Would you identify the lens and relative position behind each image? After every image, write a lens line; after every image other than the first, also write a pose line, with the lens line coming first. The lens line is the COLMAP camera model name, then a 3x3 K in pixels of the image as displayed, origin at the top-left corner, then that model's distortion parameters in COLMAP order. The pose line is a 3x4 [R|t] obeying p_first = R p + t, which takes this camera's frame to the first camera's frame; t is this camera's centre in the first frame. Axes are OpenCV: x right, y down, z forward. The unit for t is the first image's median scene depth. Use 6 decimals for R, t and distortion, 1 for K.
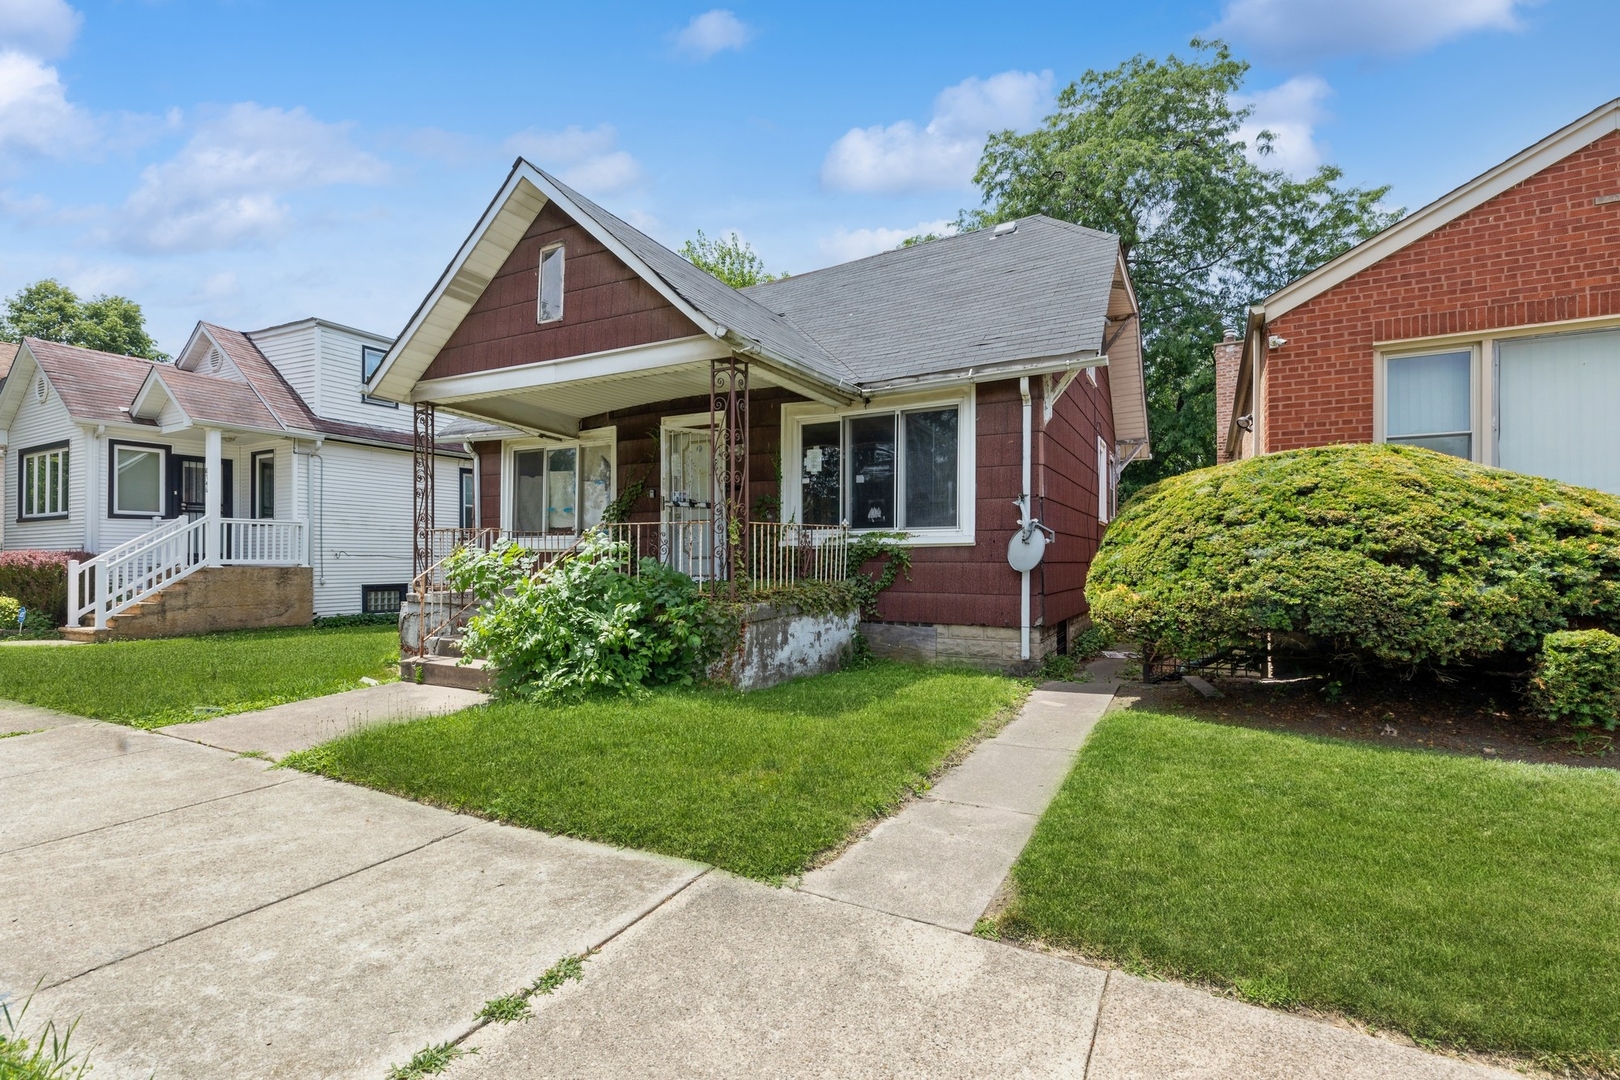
lens RADIAL K [[728.4, 0, 796.6], [0, 728.4, 552.2], [0, 0, 1]] dist [0.004155, 0.001140]
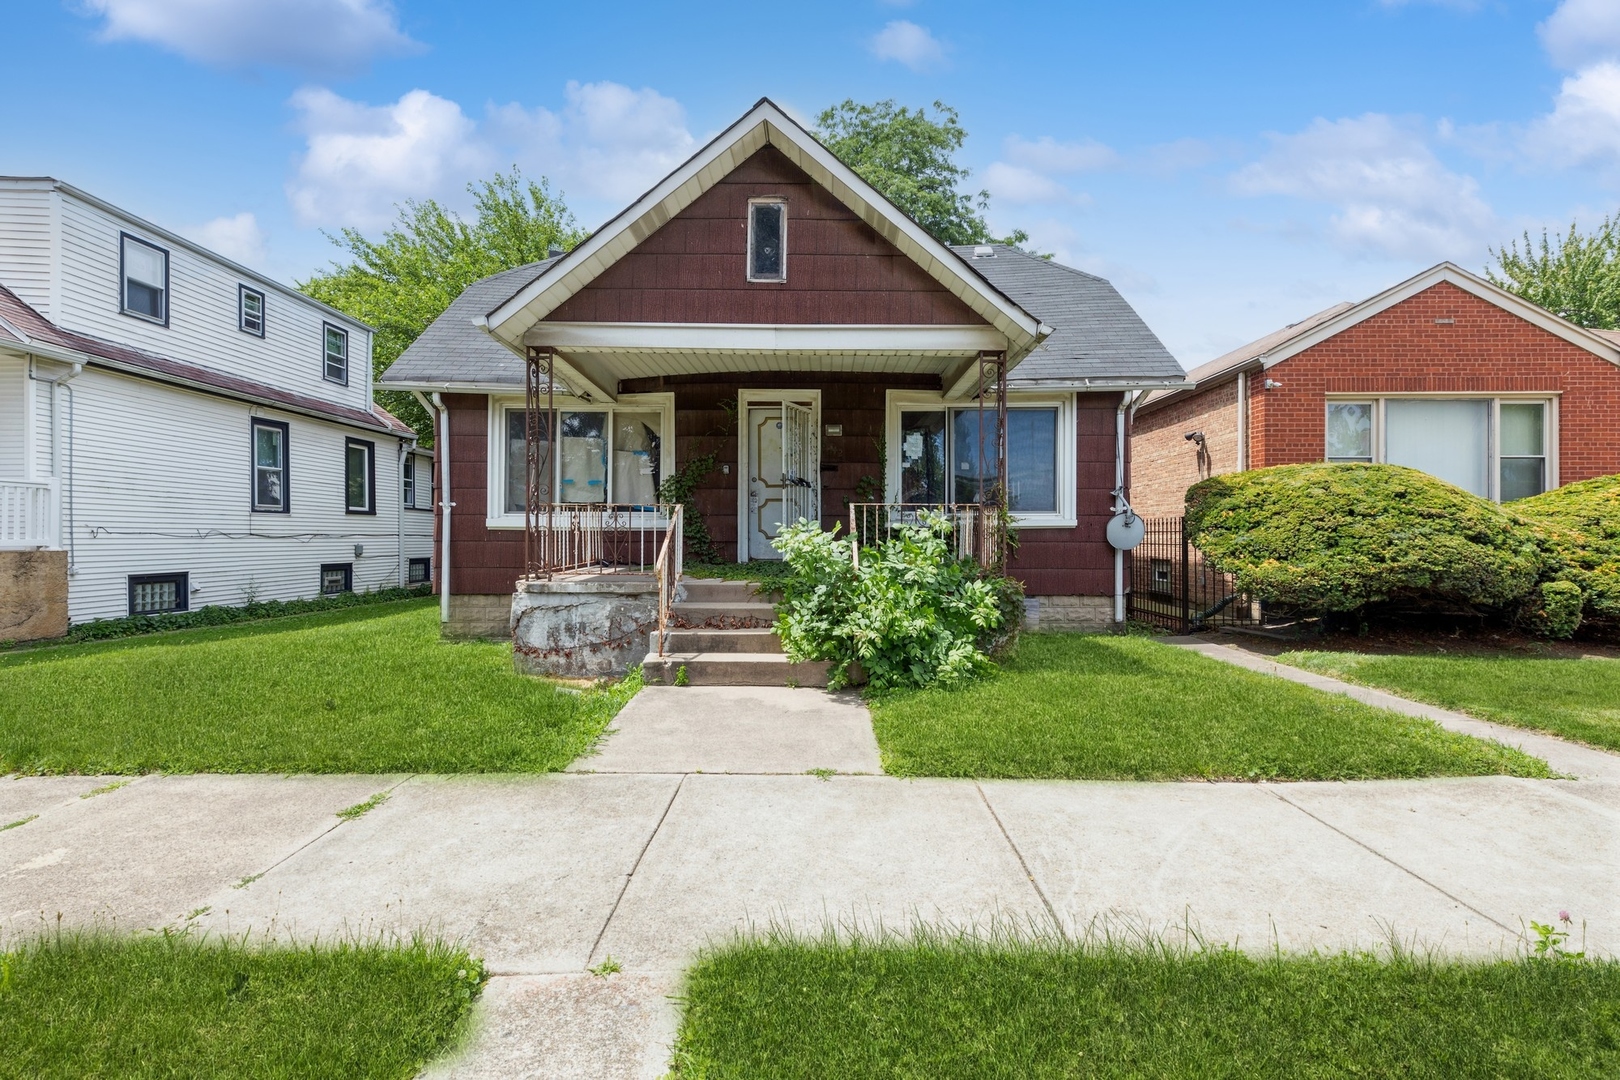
lens RADIAL K [[728.4, 0, 797.0], [0, 728.4, 534.9], [0, 0, 1]] dist [0.004155, 0.001140]
pose [[0.886018, 0.001488, 0.463648, -0.657551], [-0.005072, 0.999966, 0.006484, -0.003034], [-0.463623, -0.008097, 0.885996, 0.149483]]
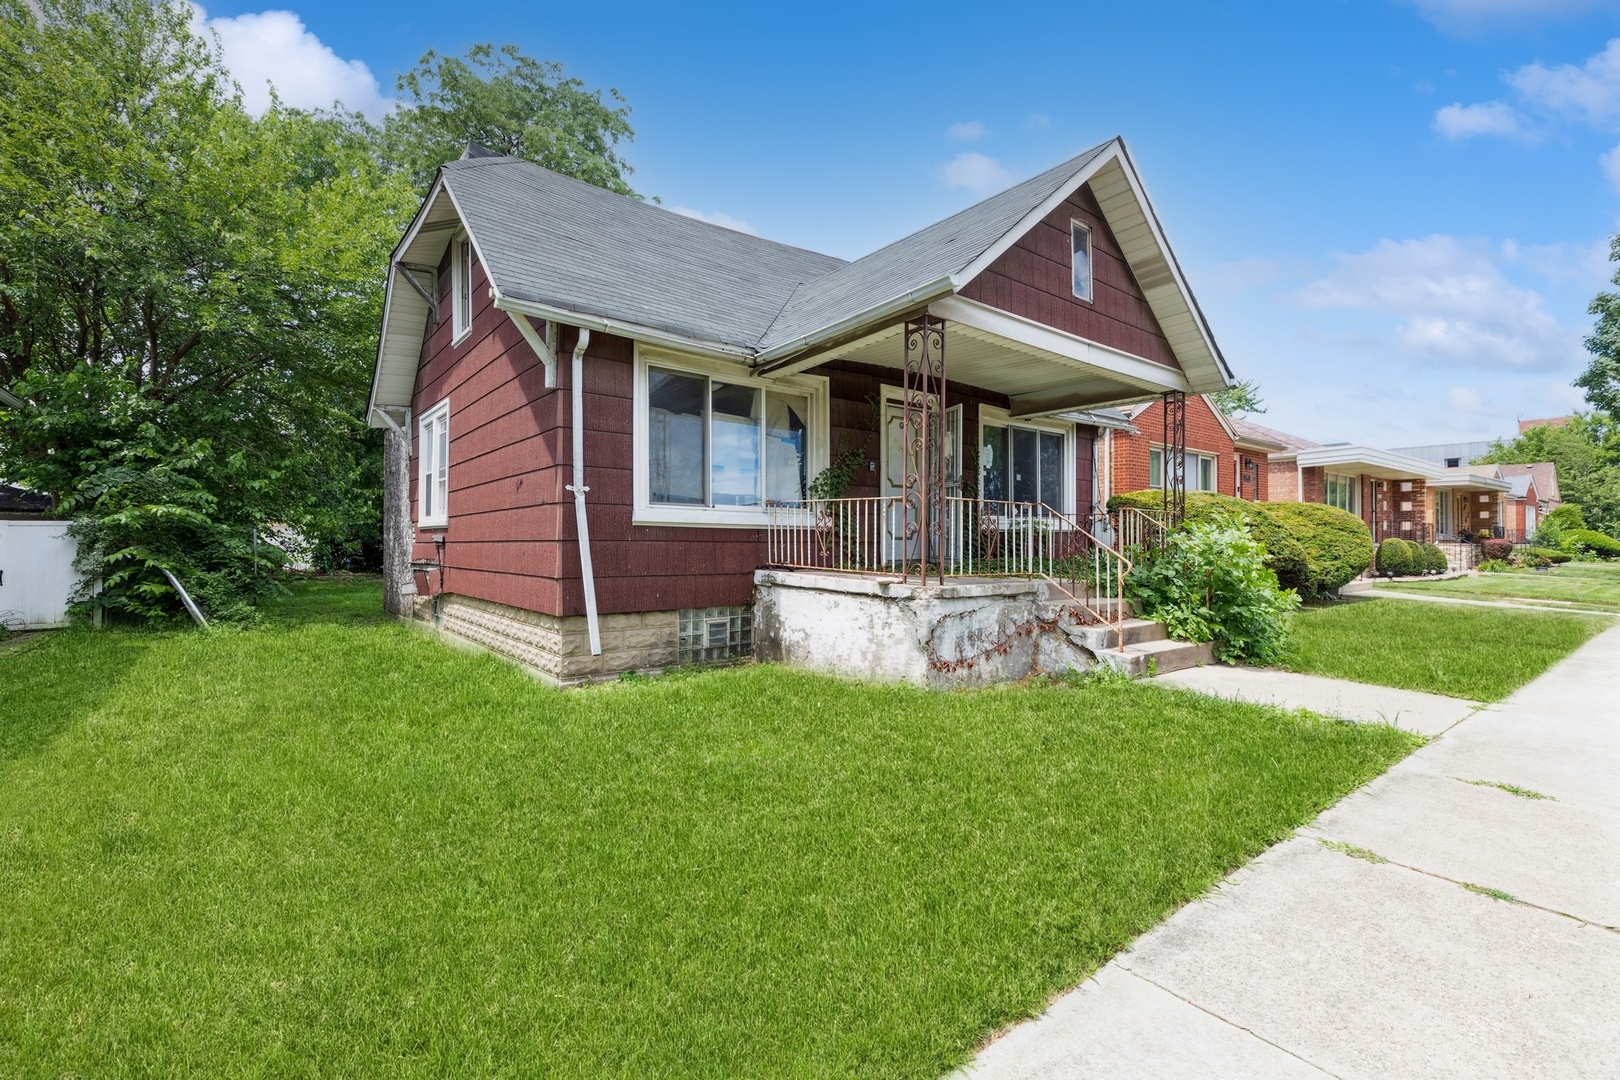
lens RADIAL K [[728.4, 0, 818.0], [0, 728.4, 540.7], [0, 0, 1]] dist [0.004155, 0.001140]
pose [[0.375745, 0.002568, 0.926720, -1.252564], [-0.010333, 0.999946, 0.001419, 0.012136], [-0.926665, -0.010109, 0.375751, 0.862281]]
